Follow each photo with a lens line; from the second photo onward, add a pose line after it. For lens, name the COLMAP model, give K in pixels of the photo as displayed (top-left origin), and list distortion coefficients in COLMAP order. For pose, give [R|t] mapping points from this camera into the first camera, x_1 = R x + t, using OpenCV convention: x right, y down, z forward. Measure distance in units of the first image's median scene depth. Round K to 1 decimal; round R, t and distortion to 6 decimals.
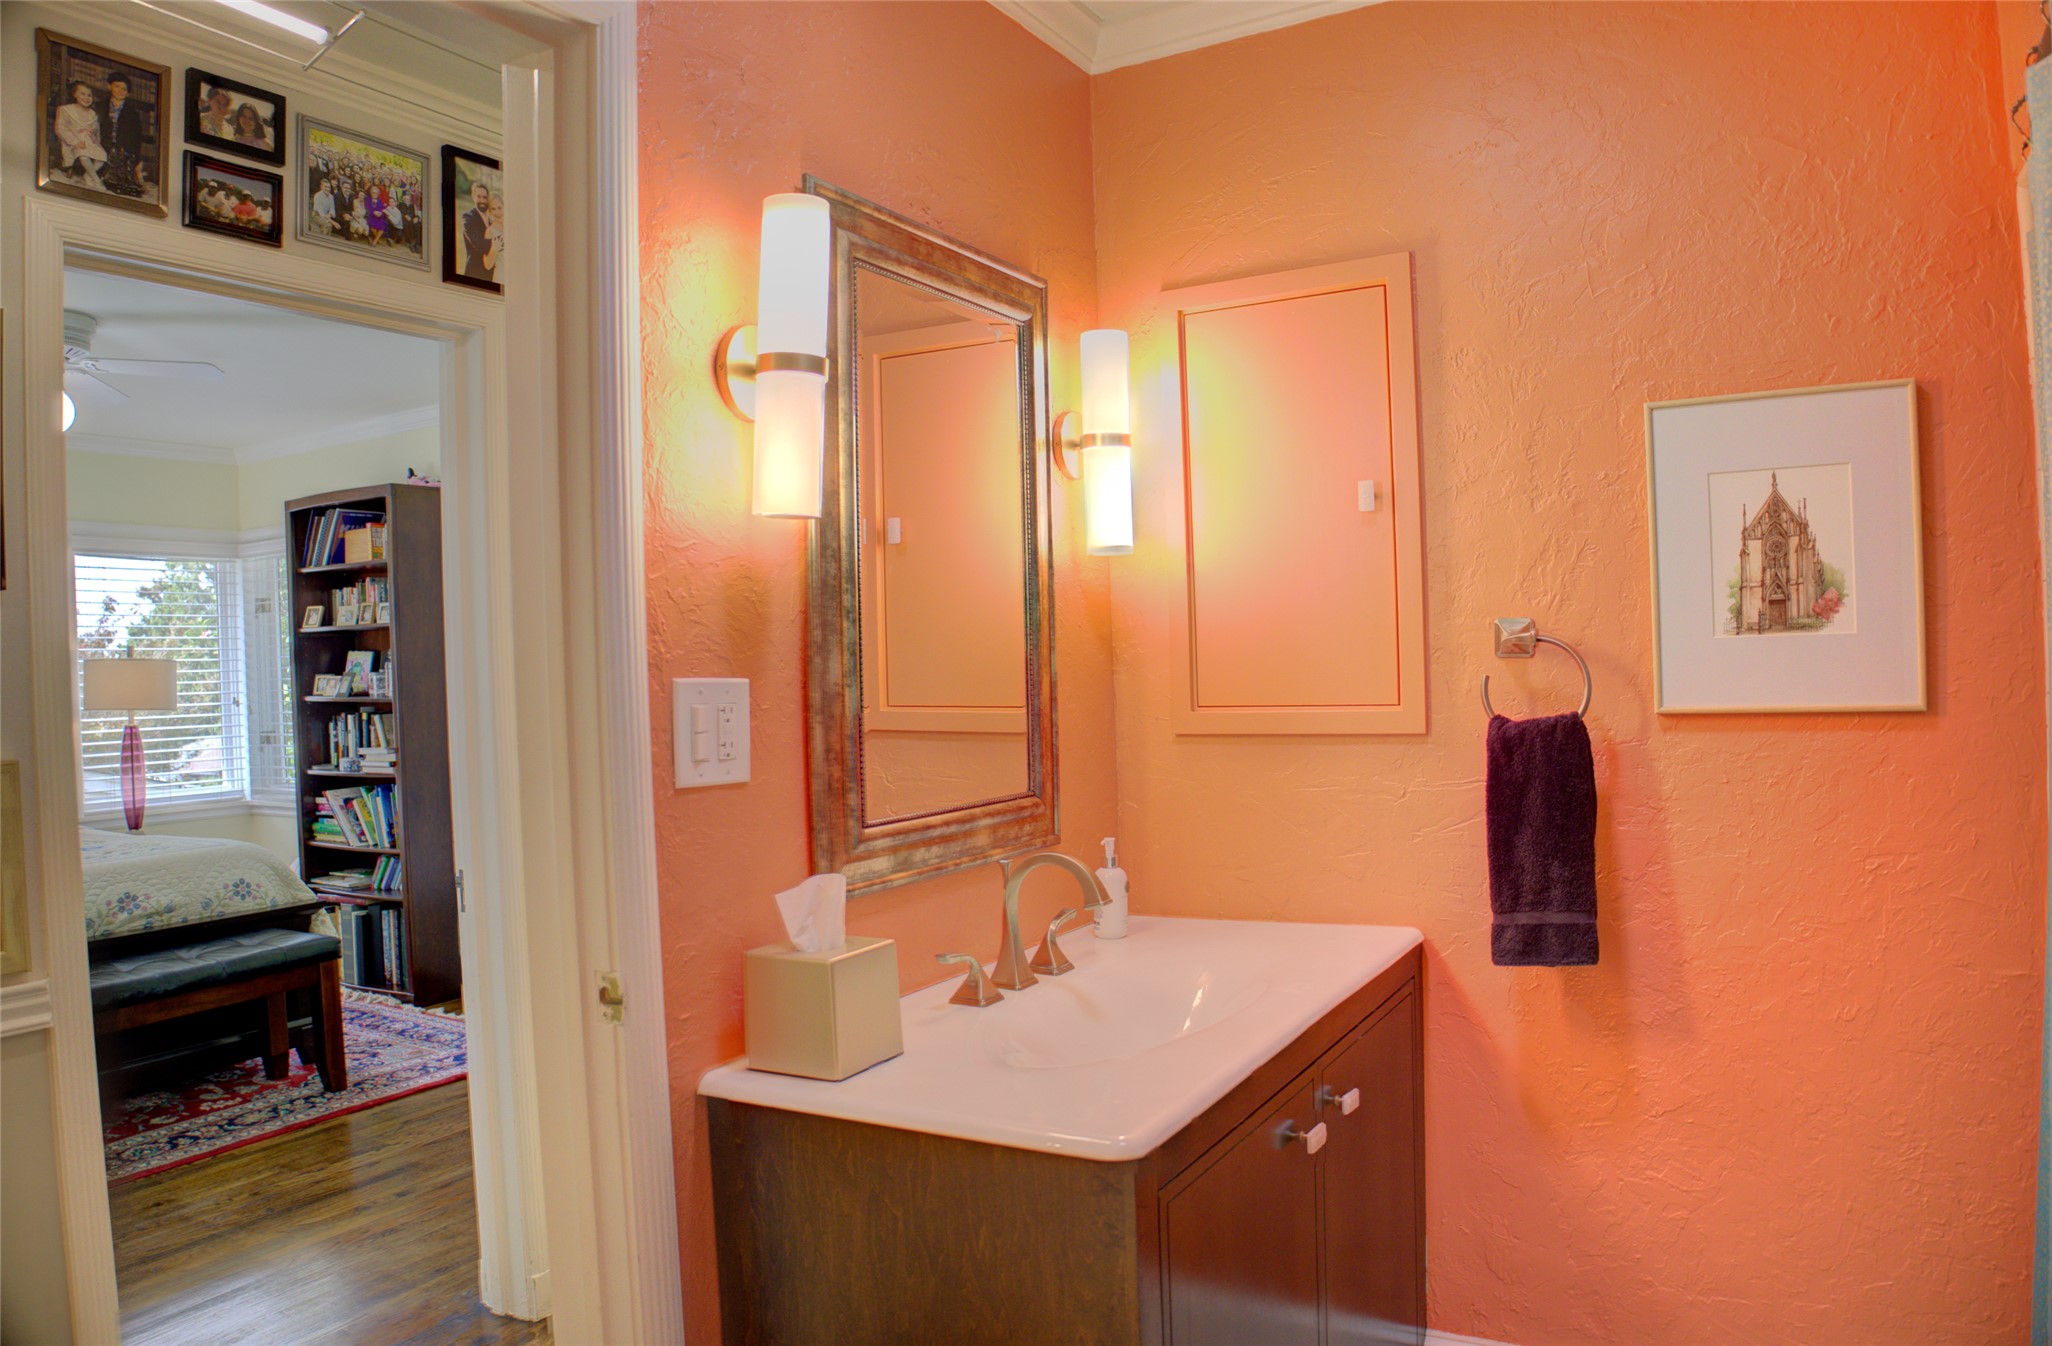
lens RADIAL K [[1381.8, 0, 1026.0], [0, 1381.8, 673.0], [0, 0, 1]] dist [-0.114500, 0.040067]
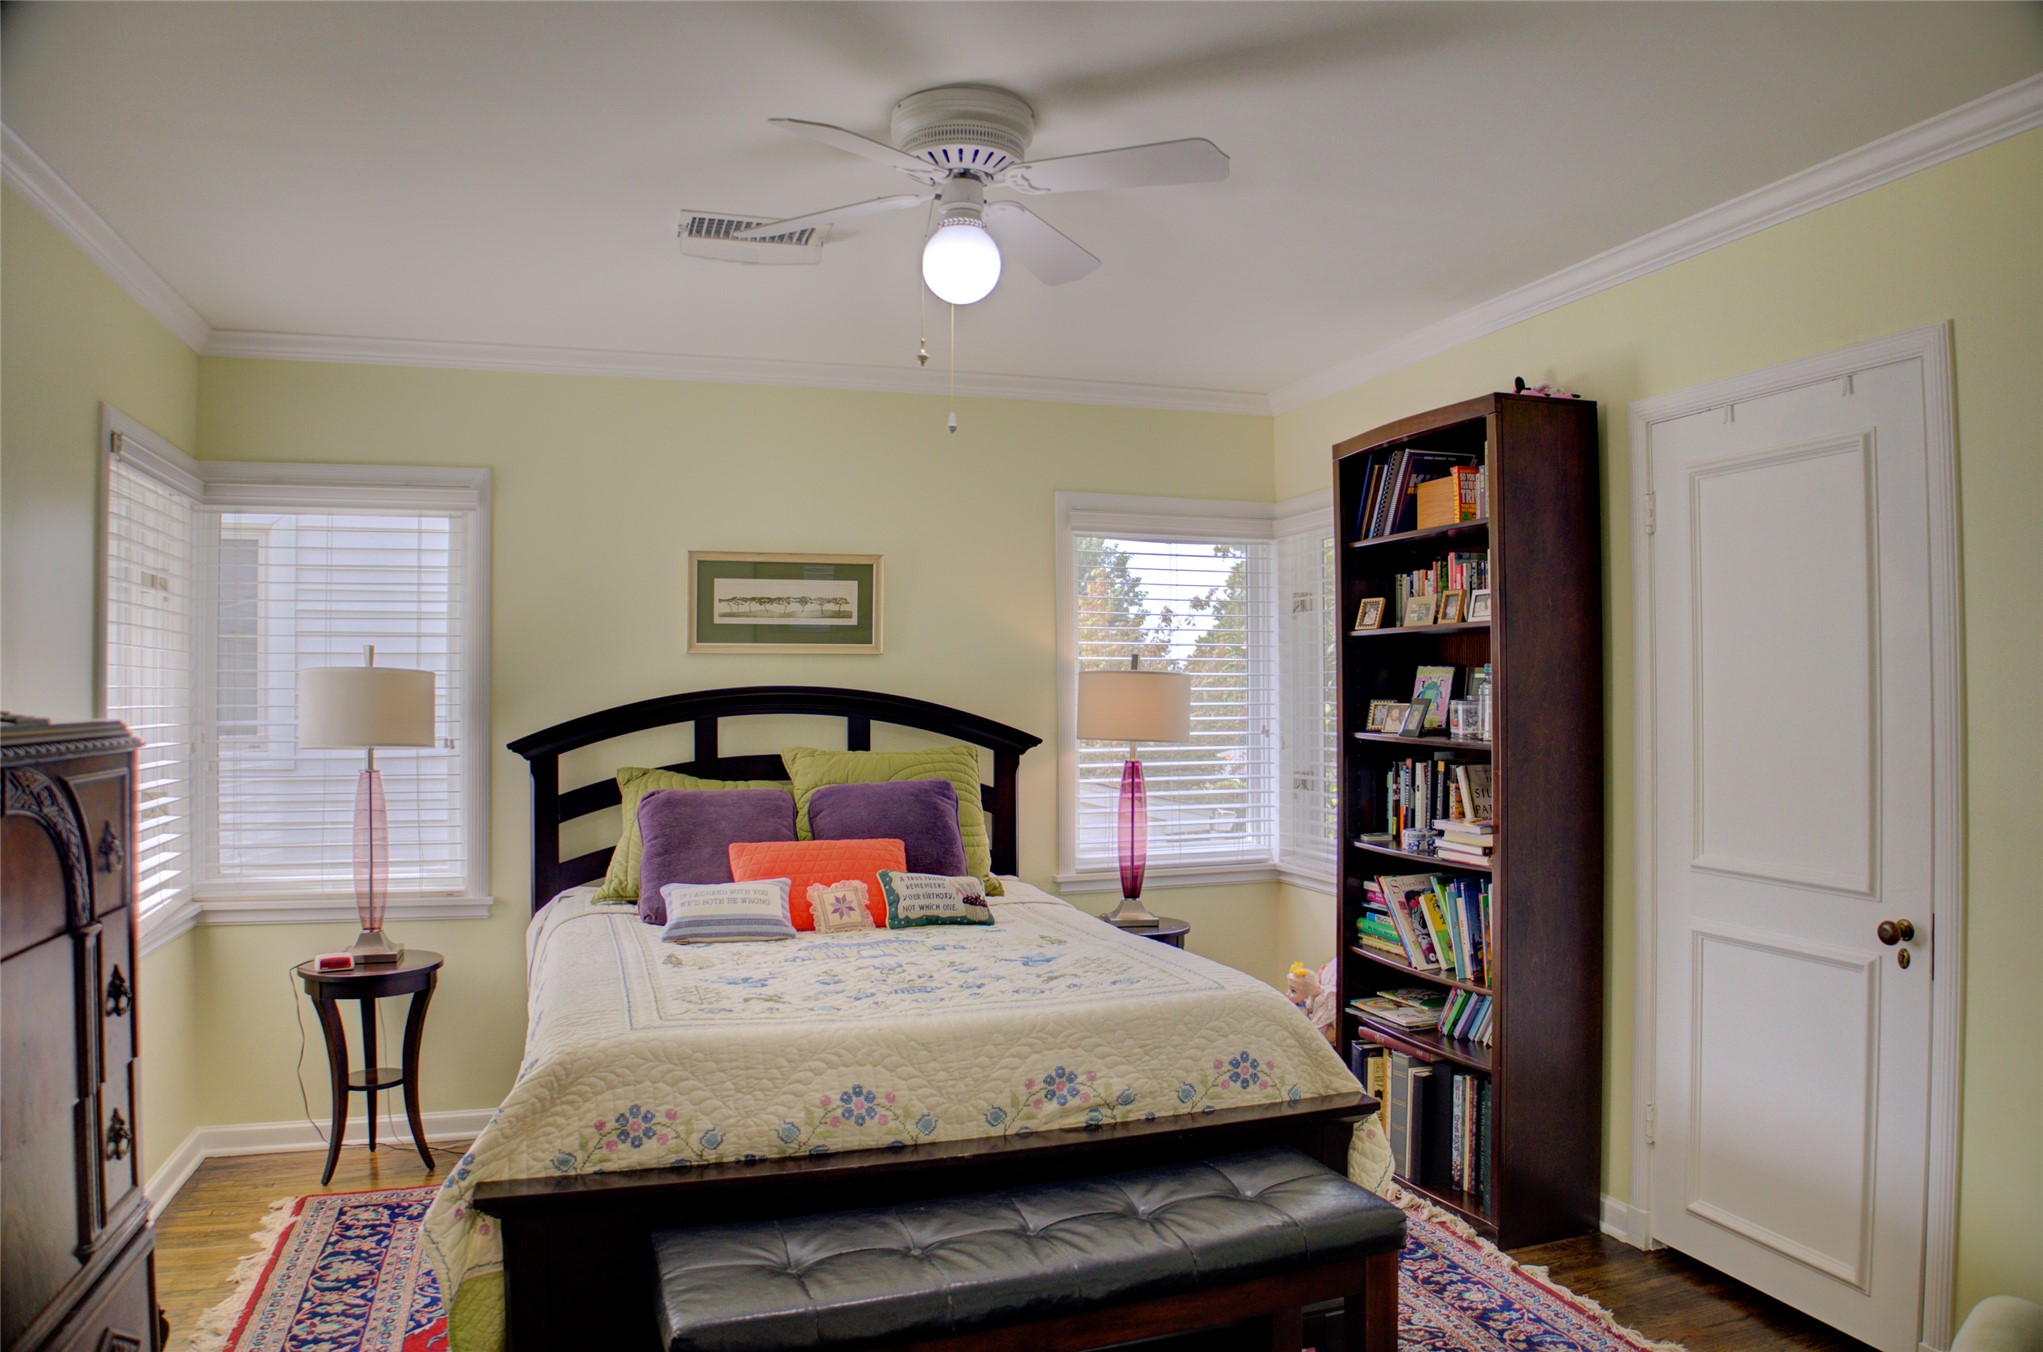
lens RADIAL K [[1400.3, 0, 1021.5], [0, 1400.3, 676.0], [0, 0, 1]] dist [-0.130319, 0.040675]
pose [[0.750028, 0.020635, -0.661084, -0.204580], [-0.027930, 0.999610, -0.000485, -0.005562], [0.660816, 0.018828, 0.750311, 0.368221]]
